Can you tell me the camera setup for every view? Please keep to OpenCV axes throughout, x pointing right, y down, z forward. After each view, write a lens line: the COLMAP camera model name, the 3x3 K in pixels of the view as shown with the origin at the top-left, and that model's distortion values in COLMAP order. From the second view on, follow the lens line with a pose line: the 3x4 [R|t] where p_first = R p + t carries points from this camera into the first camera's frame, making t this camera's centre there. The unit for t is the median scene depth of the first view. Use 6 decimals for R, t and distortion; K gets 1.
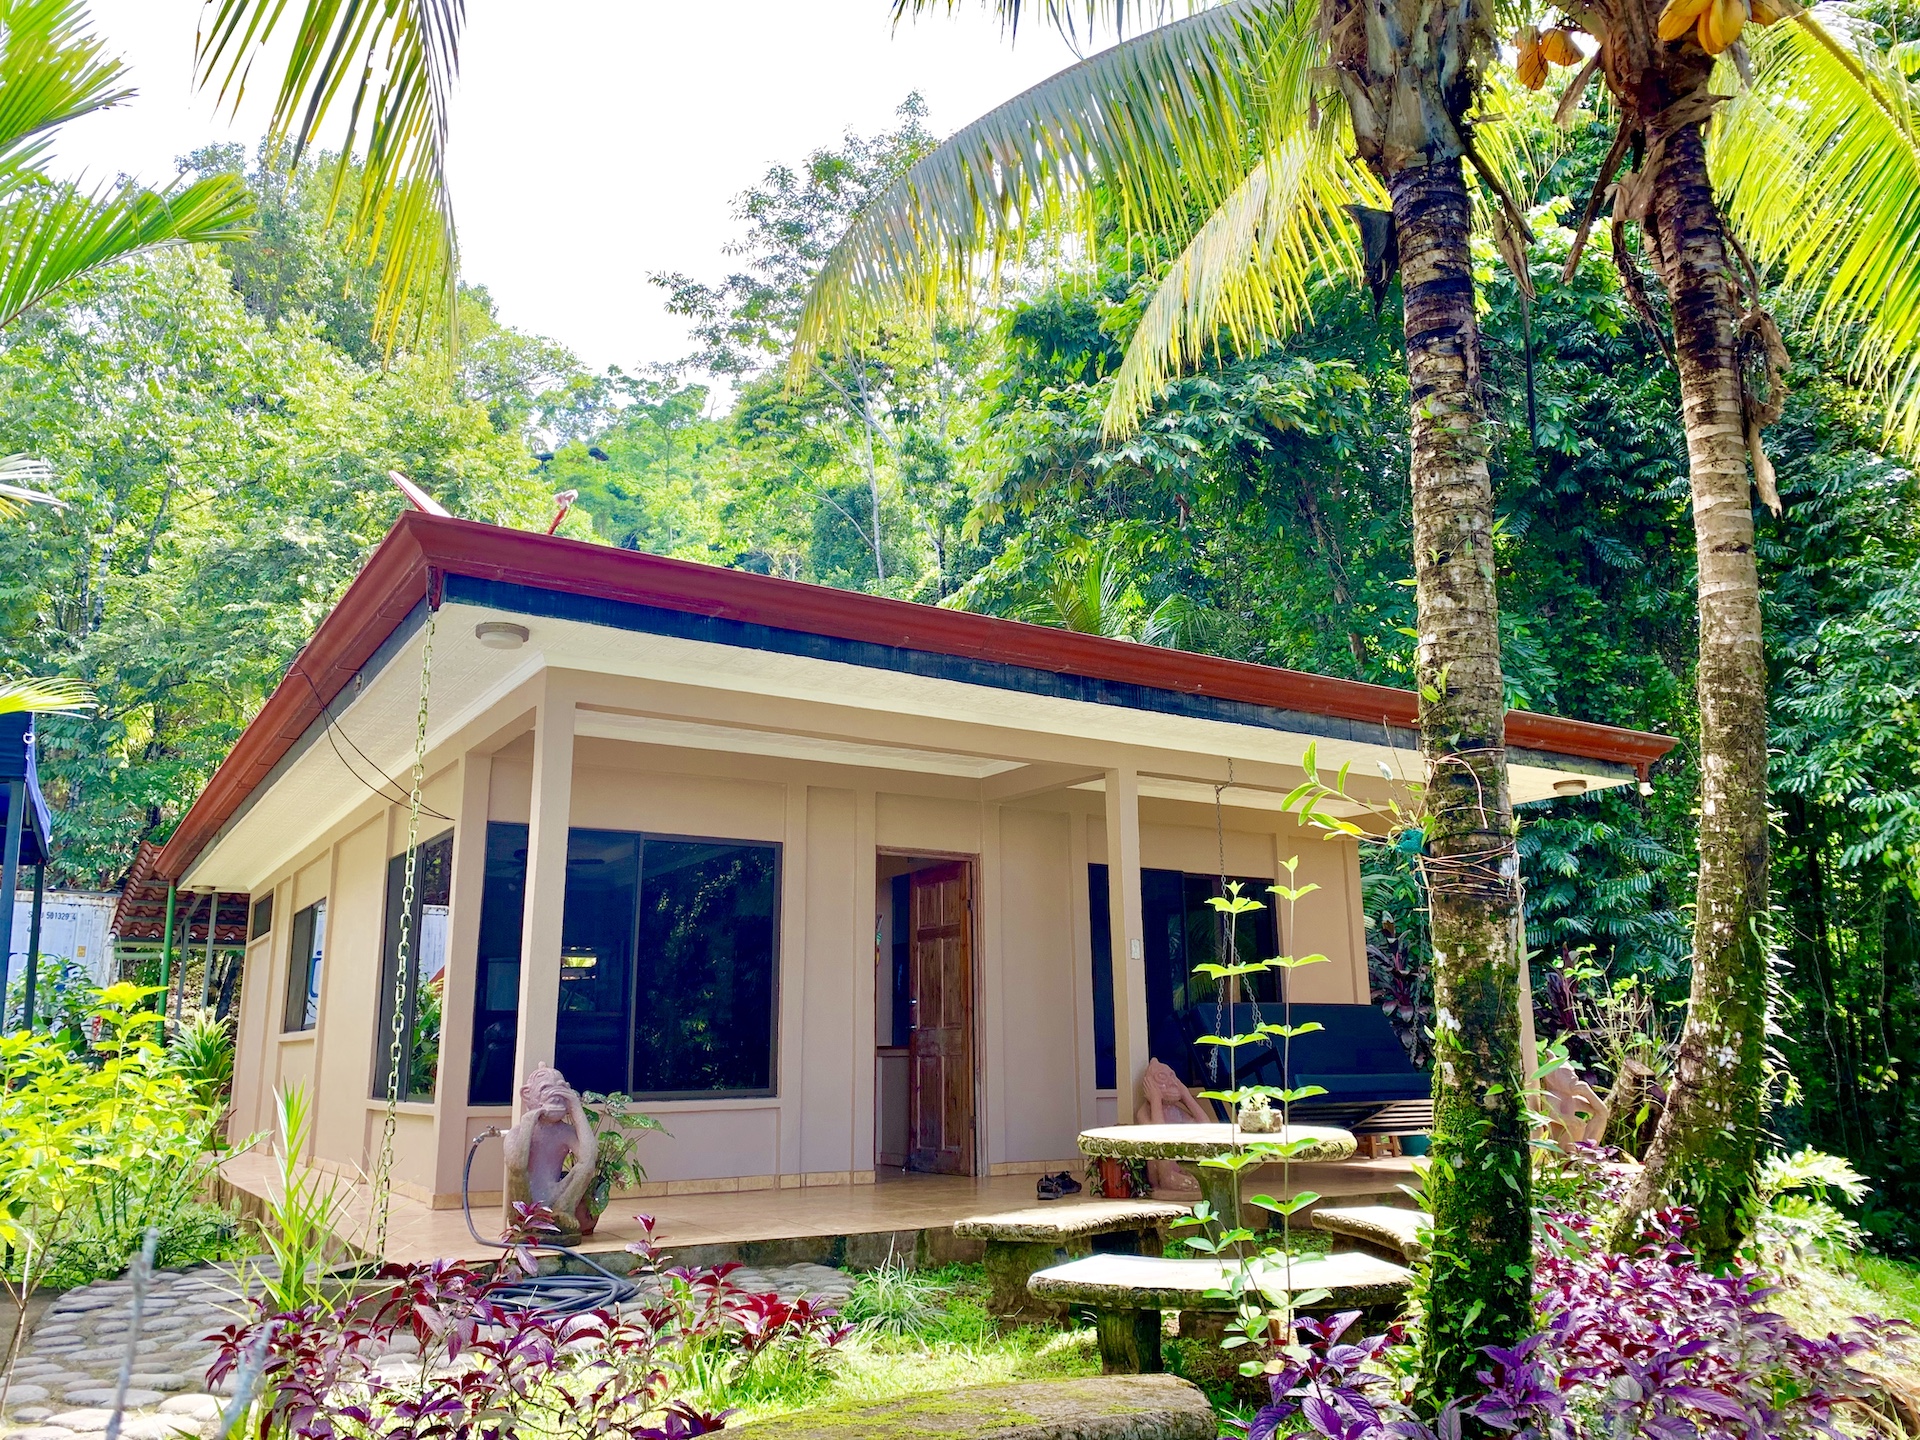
lens RADIAL K [[1462.8, 0, 960.0], [0, 1462.8, 720.0], [0, 0, 1]] dist [0.011602, -0.004971]
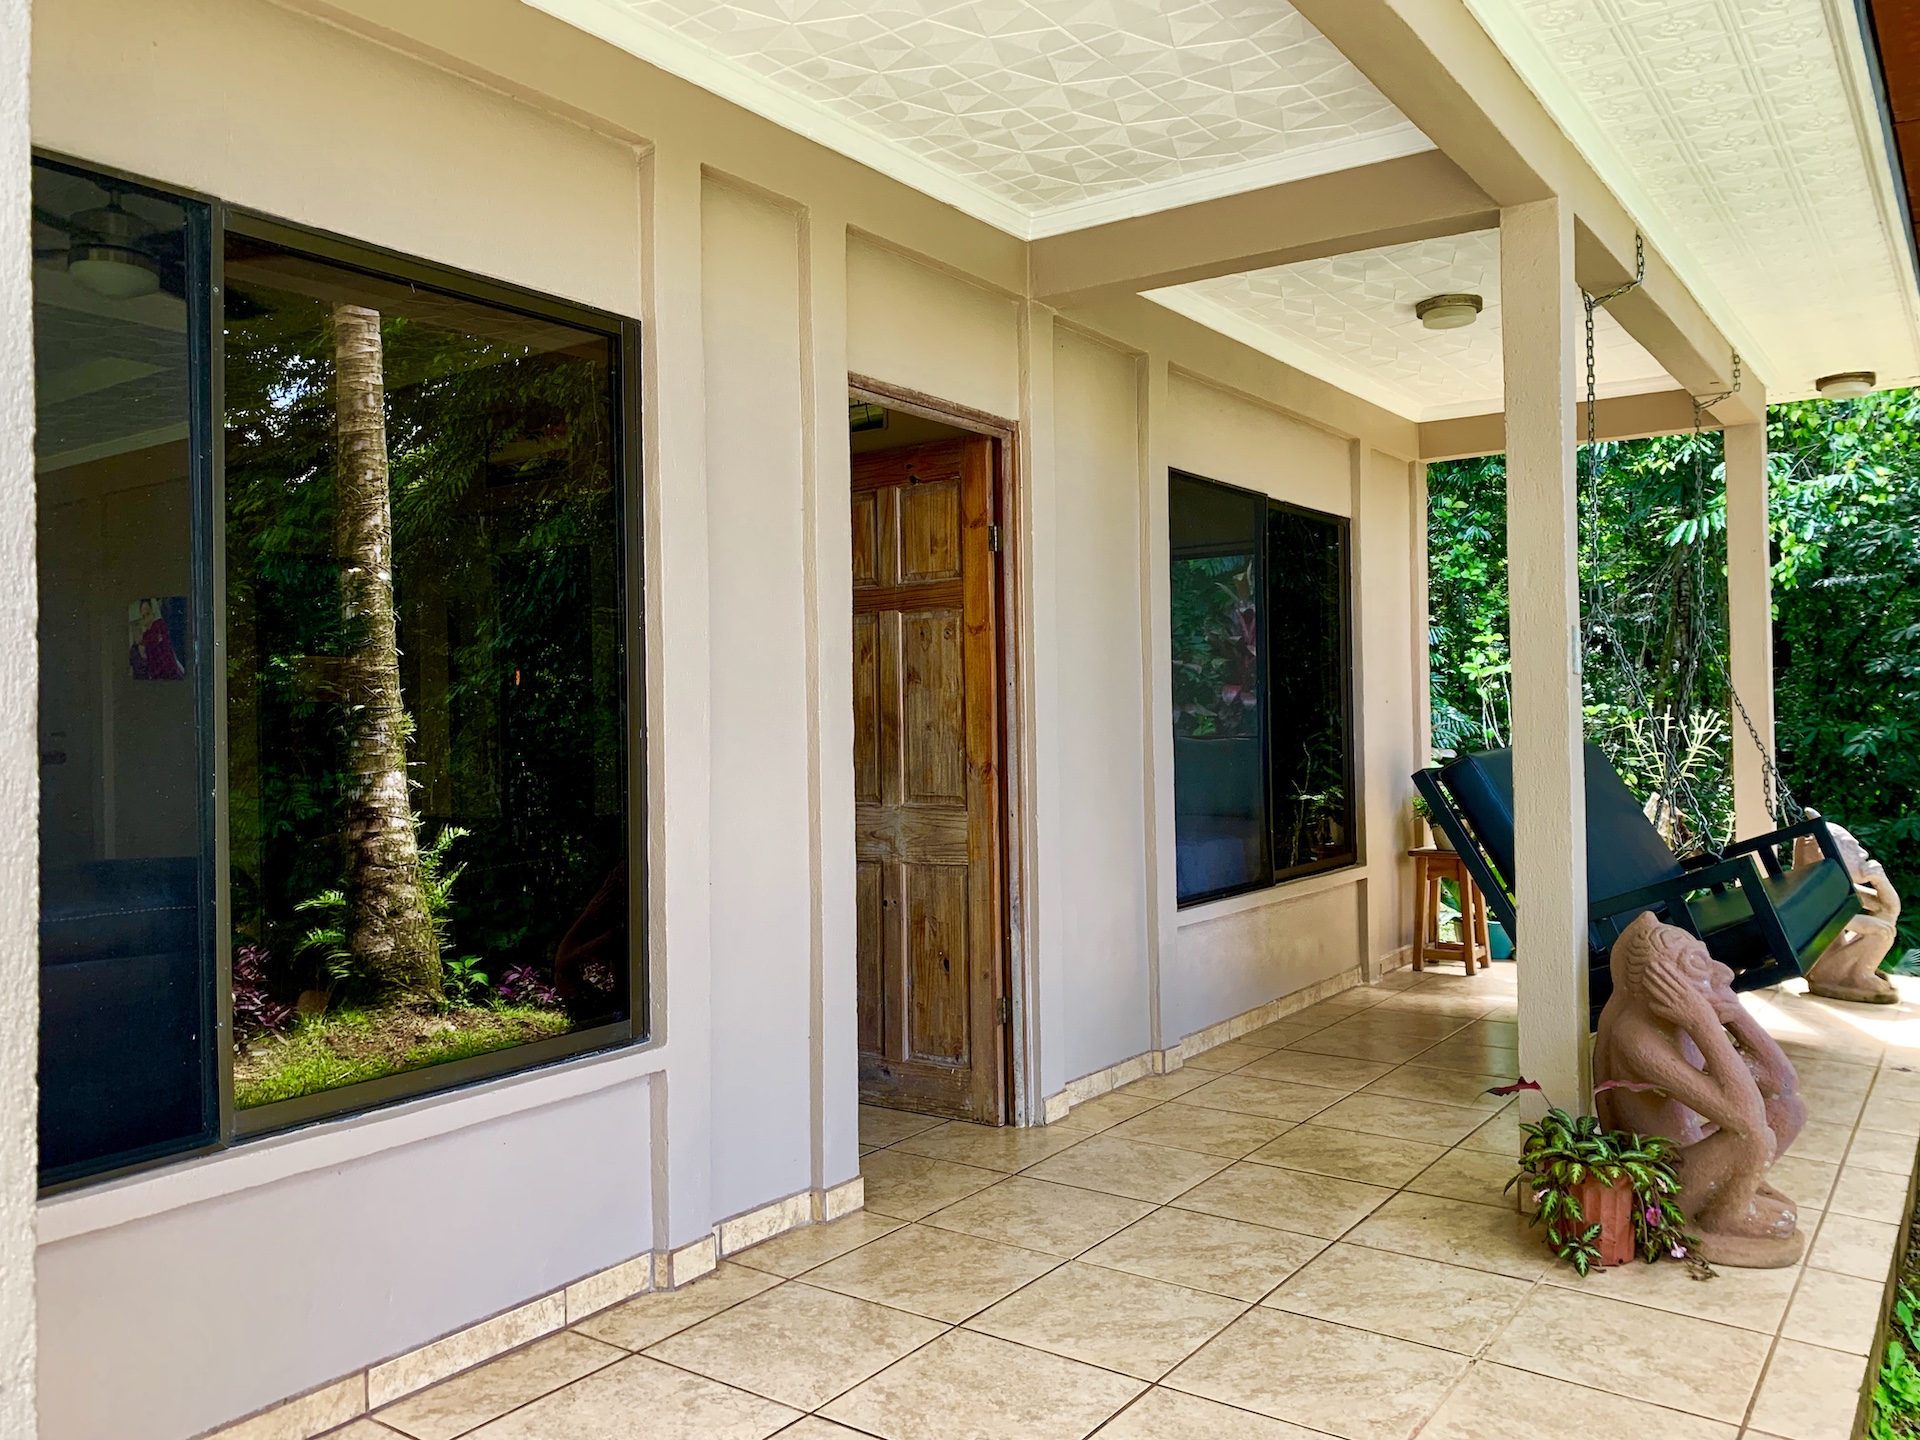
lens RADIAL K [[1462.8, 0, 960.0], [0, 1462.8, 720.0], [0, 0, 1]] dist [0.011602, -0.004971]
pose [[0.927157, -0.007653, 0.374596, -0.168188], [-0.076065, 0.975126, 0.208189, 0.088373], [-0.366872, -0.221518, 0.903513, 0.590597]]
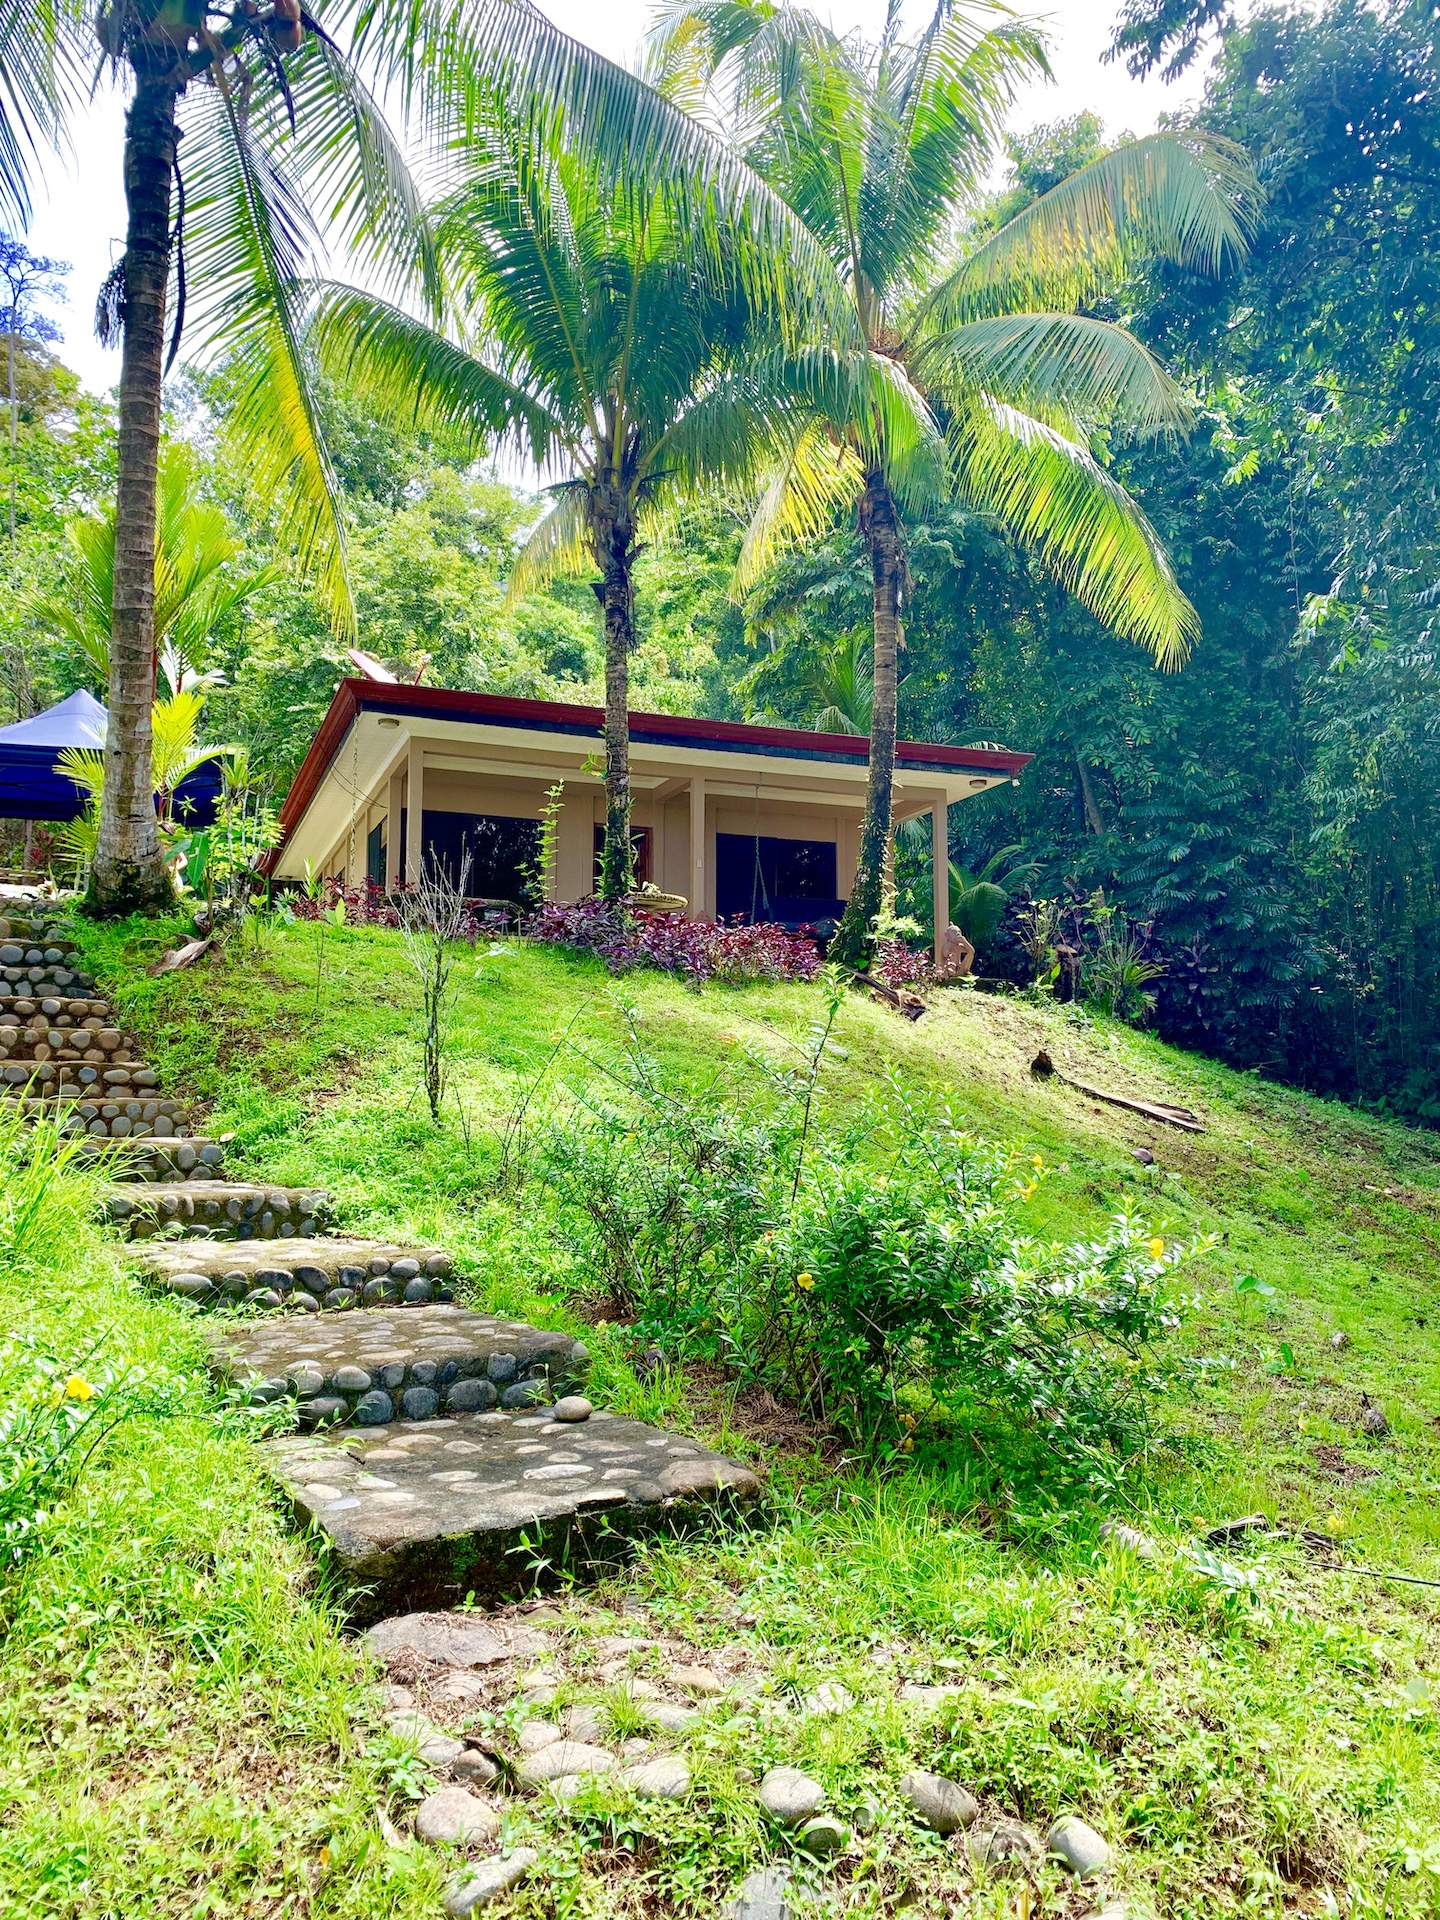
lens RADIAL K [[1462.8, 0, 769.4], [0, 1462.8, 964.7], [0, 0, 1]] dist [0.011602, -0.004971]
pose [[0.987474, -0.011089, -0.157393, 0.485504], [0.029605, 0.992832, 0.115790, 0.054288], [0.154981, -0.119000, 0.980724, -0.943068]]
